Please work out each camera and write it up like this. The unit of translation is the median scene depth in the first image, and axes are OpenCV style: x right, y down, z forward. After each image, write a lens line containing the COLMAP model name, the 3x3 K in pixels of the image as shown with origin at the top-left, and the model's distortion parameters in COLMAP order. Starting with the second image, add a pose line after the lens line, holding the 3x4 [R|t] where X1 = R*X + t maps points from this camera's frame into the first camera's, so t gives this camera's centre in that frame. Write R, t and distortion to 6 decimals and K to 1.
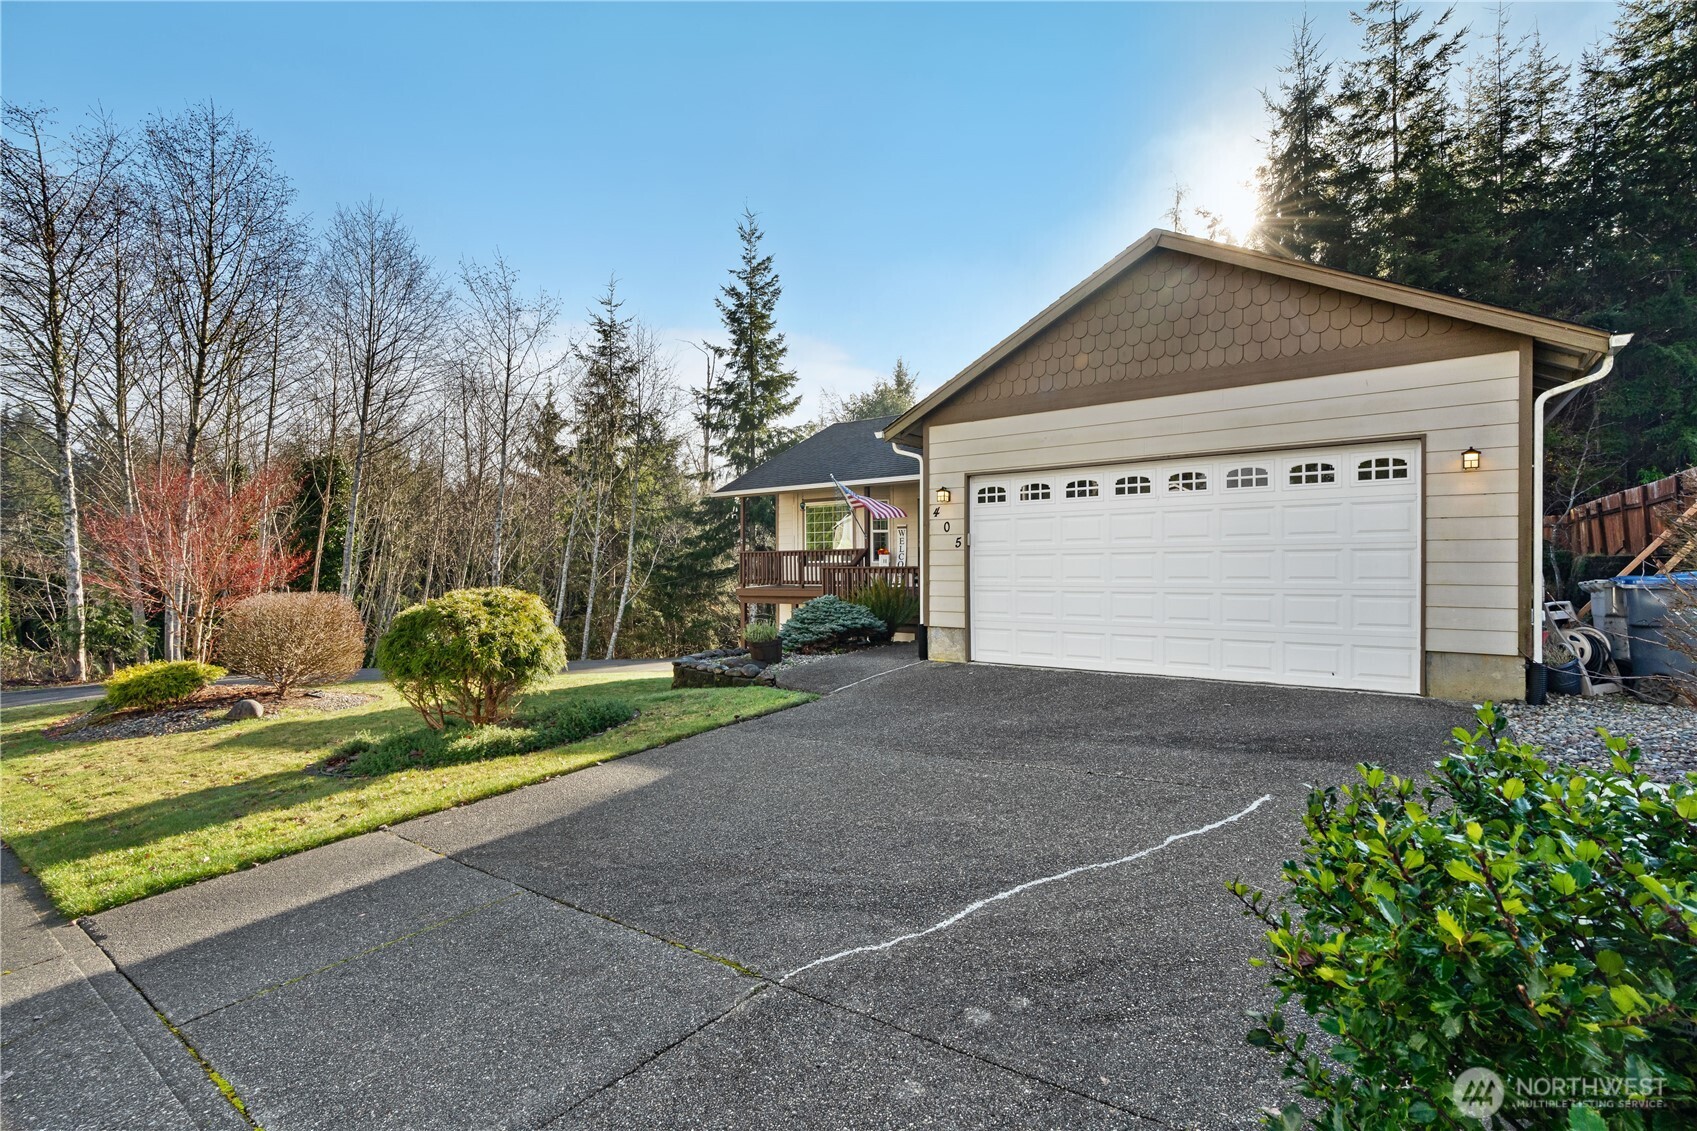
lens RADIAL K [[771.7, 0, 837.7], [0, 771.7, 566.6], [0, 0, 1]] dist [0.000807, 0.004883]
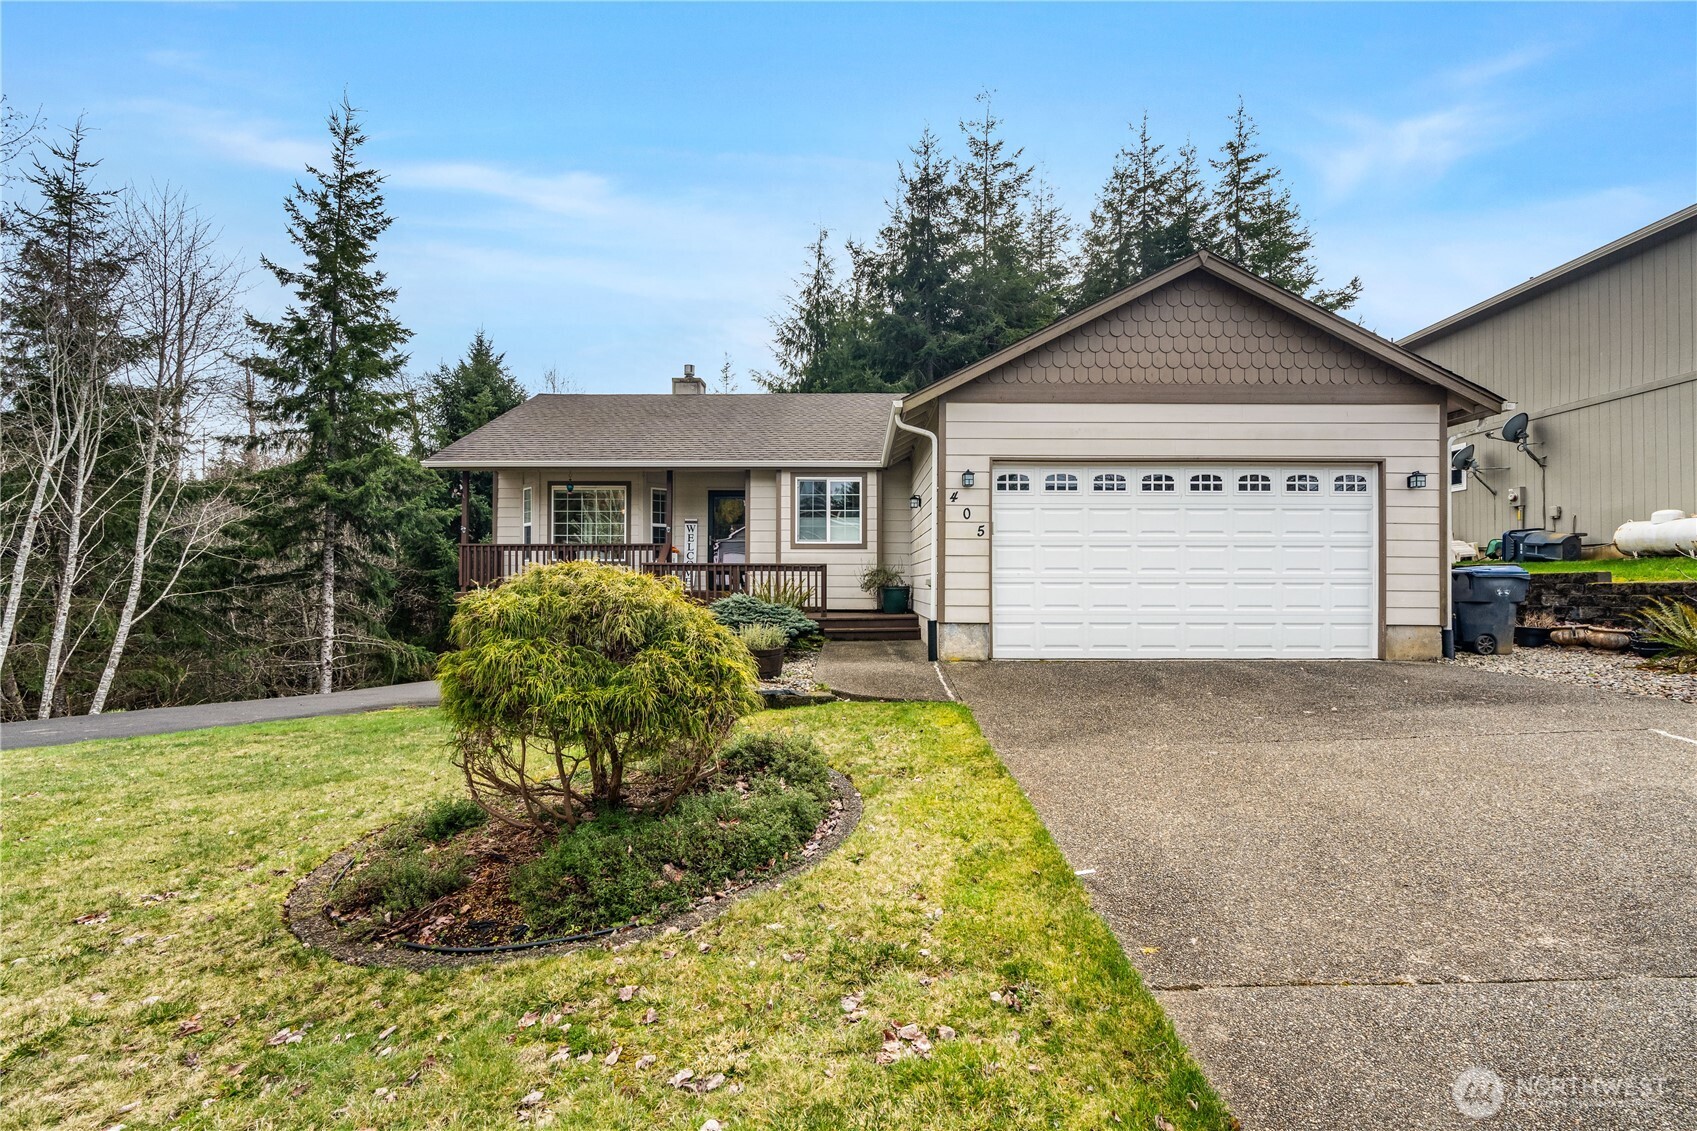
lens RADIAL K [[771.7, 0, 853.2], [0, 771.7, 577.1], [0, 0, 1]] dist [0.000807, 0.004883]
pose [[0.813258, 0.013039, 0.581757, -0.170497], [-0.009754, 0.999914, -0.008777, 0.011538], [-0.581821, 0.001463, 0.813316, 0.108455]]
